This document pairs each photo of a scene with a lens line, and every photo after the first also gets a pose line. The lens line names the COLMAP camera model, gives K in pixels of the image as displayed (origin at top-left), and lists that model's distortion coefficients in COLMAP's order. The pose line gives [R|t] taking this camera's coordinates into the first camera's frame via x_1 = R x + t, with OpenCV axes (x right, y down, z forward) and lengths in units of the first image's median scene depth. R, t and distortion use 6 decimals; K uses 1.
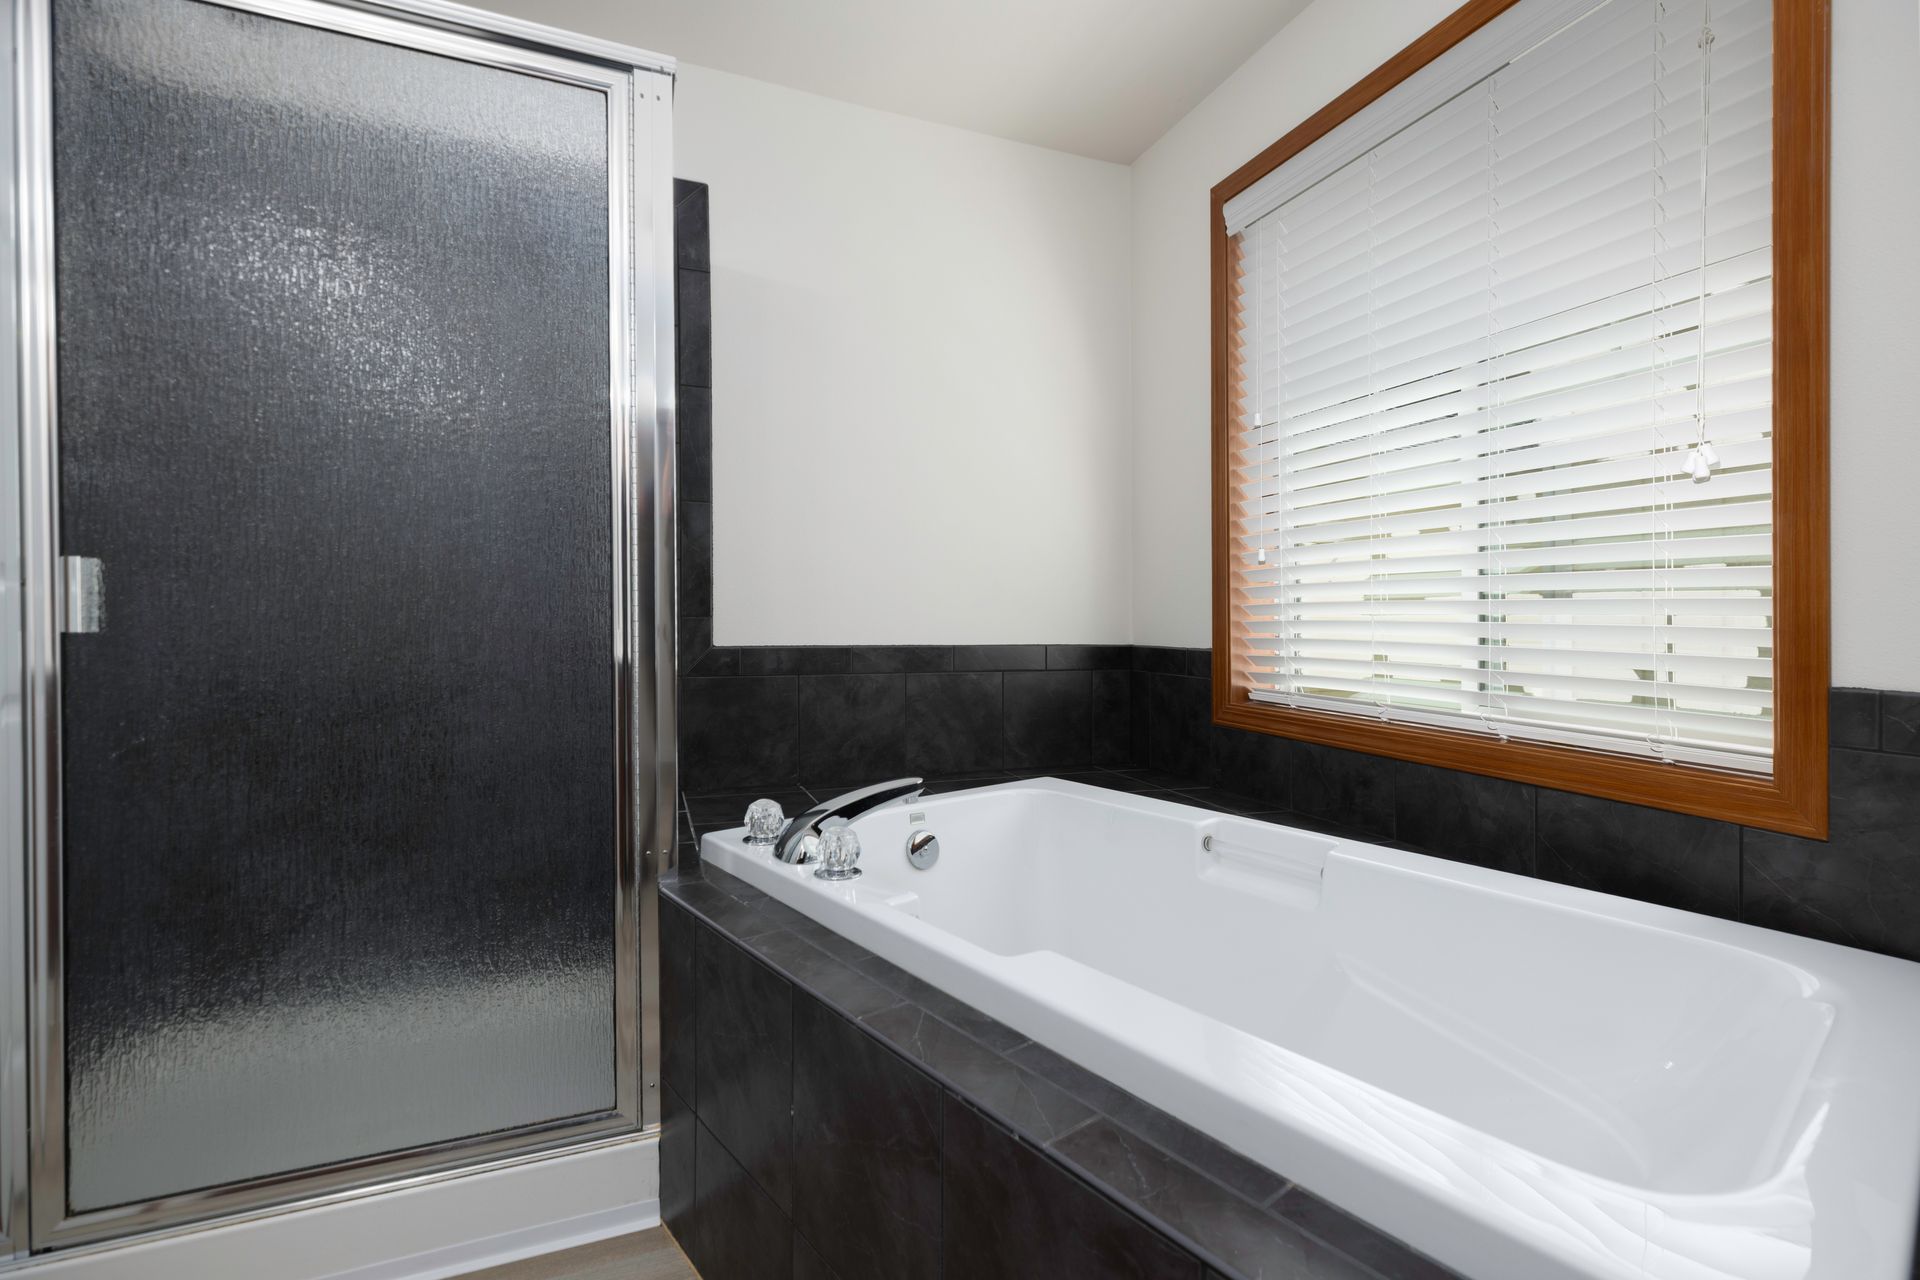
lens RADIAL K [[864.3, 0, 959.0], [0, 864.3, 639.7], [0, 0, 1]] dist [0.008007, -0.002578]
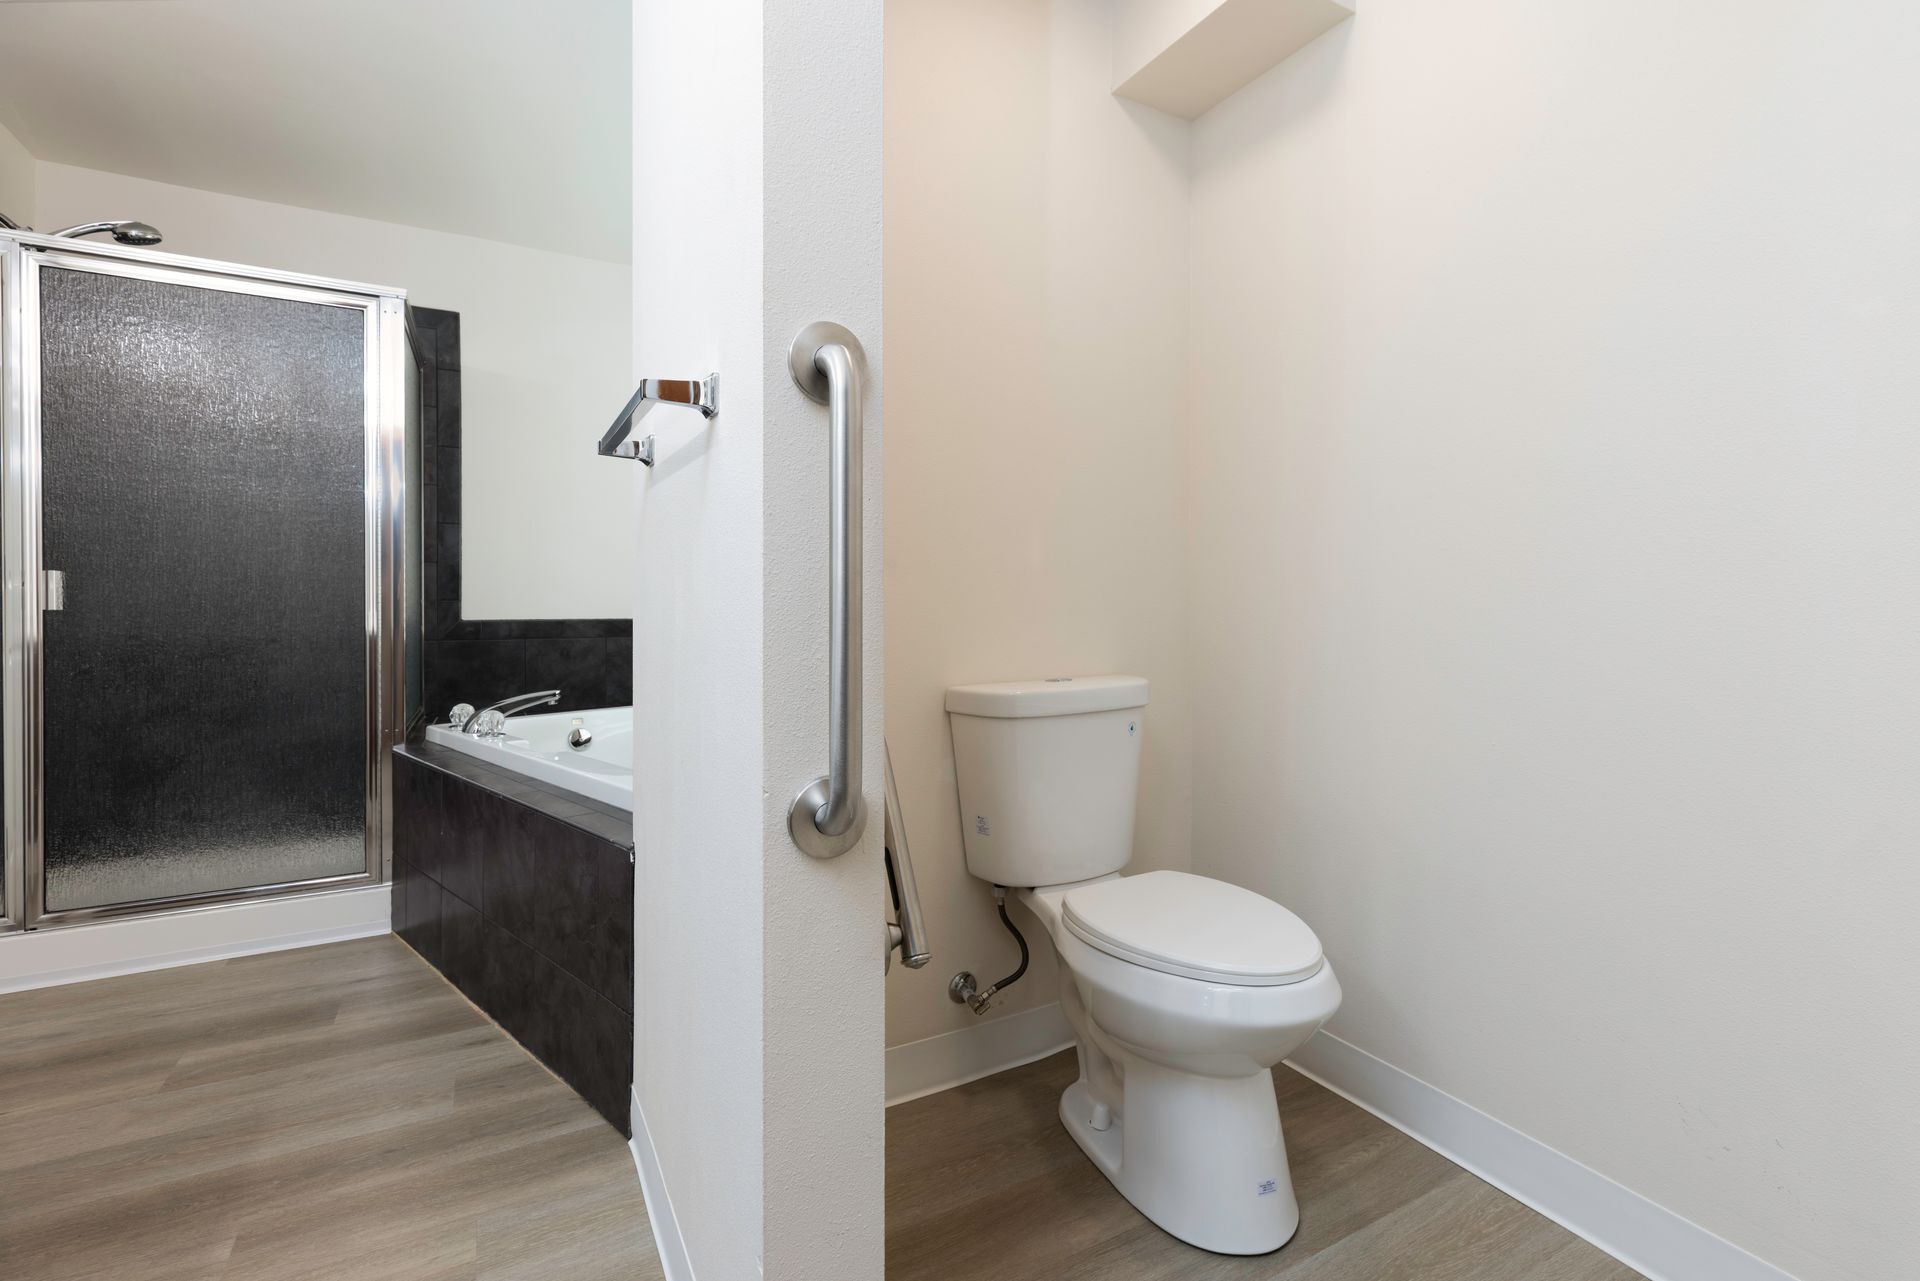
lens RADIAL K [[864.3, 0, 957.5], [0, 864.3, 606.1], [0, 0, 1]] dist [0.008007, -0.002578]
pose [[0.990683, -0.005799, 0.136068, 0.561715], [0.008380, 0.999796, -0.018403, 0.028128], [-0.135933, 0.019372, 0.990529, -0.933634]]
